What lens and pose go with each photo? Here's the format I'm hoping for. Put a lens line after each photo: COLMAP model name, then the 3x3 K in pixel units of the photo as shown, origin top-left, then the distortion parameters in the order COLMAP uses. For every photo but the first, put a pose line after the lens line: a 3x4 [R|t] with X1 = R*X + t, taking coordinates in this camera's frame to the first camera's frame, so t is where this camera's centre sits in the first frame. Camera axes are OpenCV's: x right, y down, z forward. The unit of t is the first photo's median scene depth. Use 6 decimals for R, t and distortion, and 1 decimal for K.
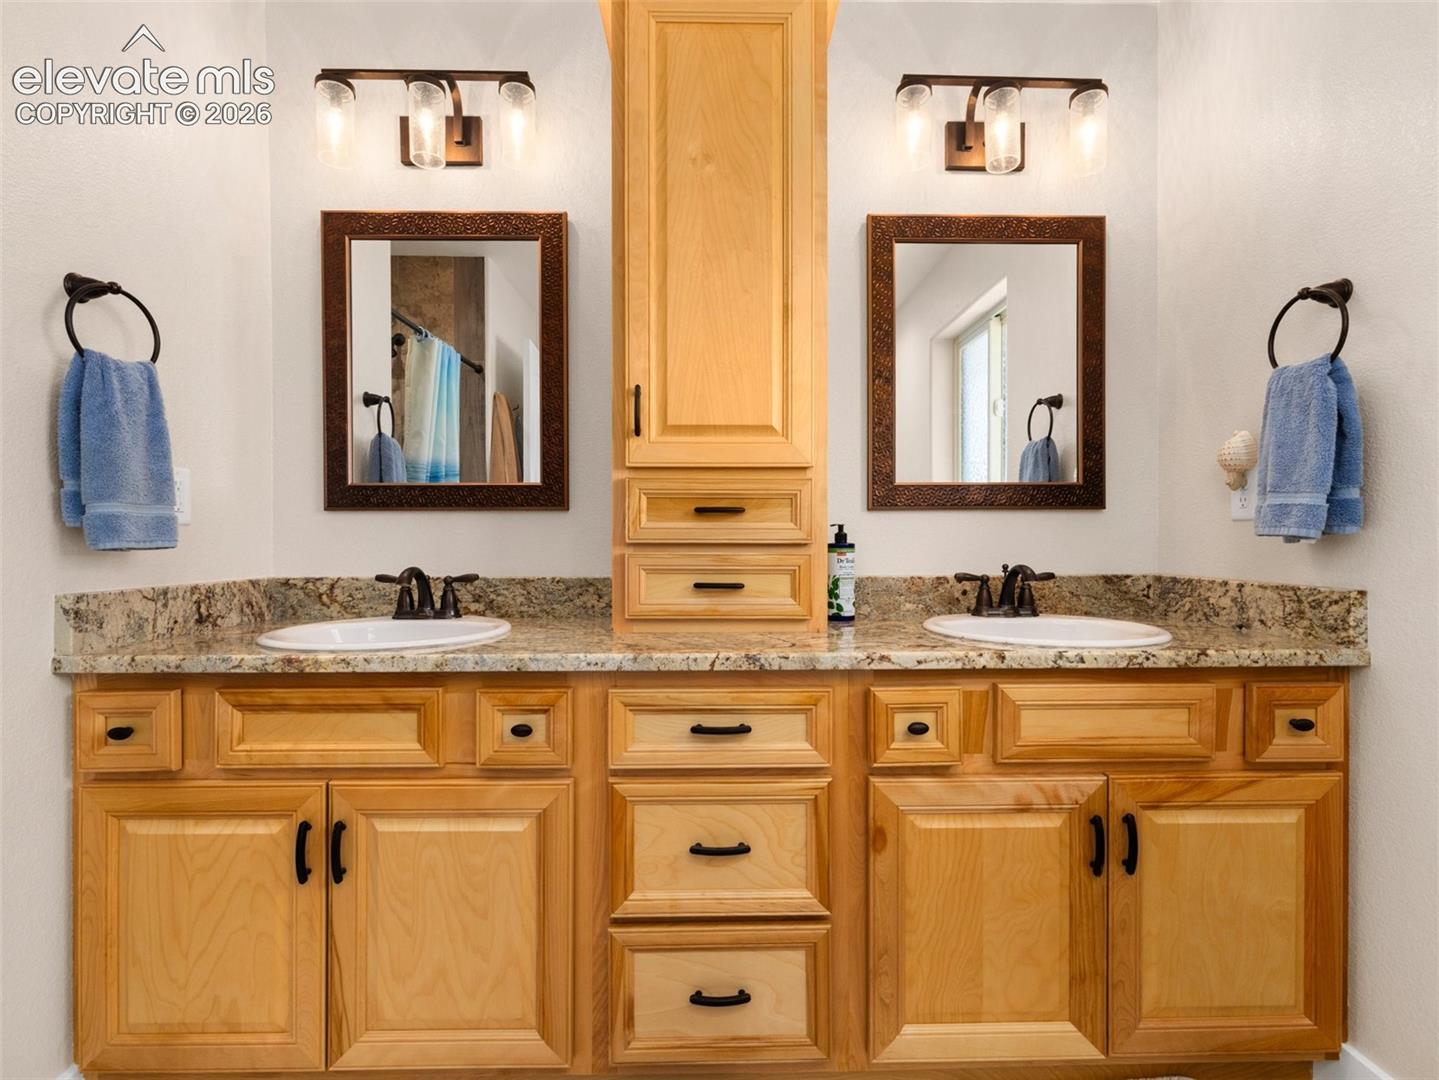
lens RADIAL K [[682.7, 0, 719.5], [0, 682.7, 540.0], [0, 0, 1]] dist [-0.002492, 0.000017]
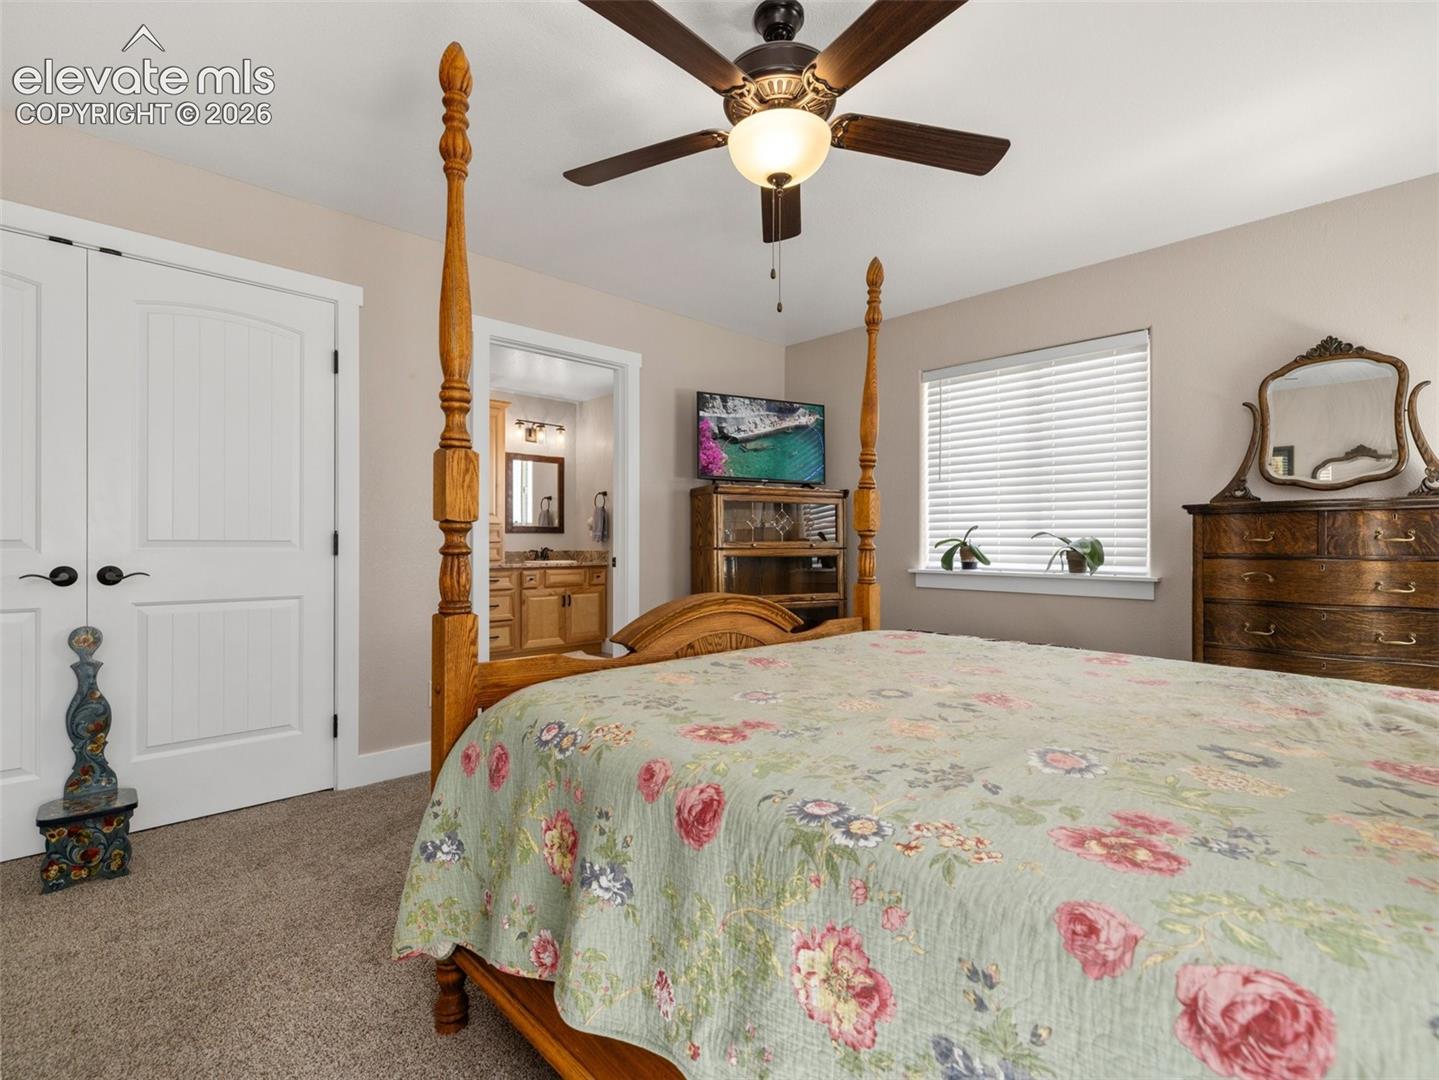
lens RADIAL K [[682.7, 0, 719.5], [0, 682.7, 540.0], [0, 0, 1]] dist [-0.002492, 0.000017]
pose [[0.730776, 0.005527, 0.682595, -2.026444], [0.000647, 0.999961, -0.008790, 0.037326], [-0.682618, 0.006866, 0.730744, -3.435568]]
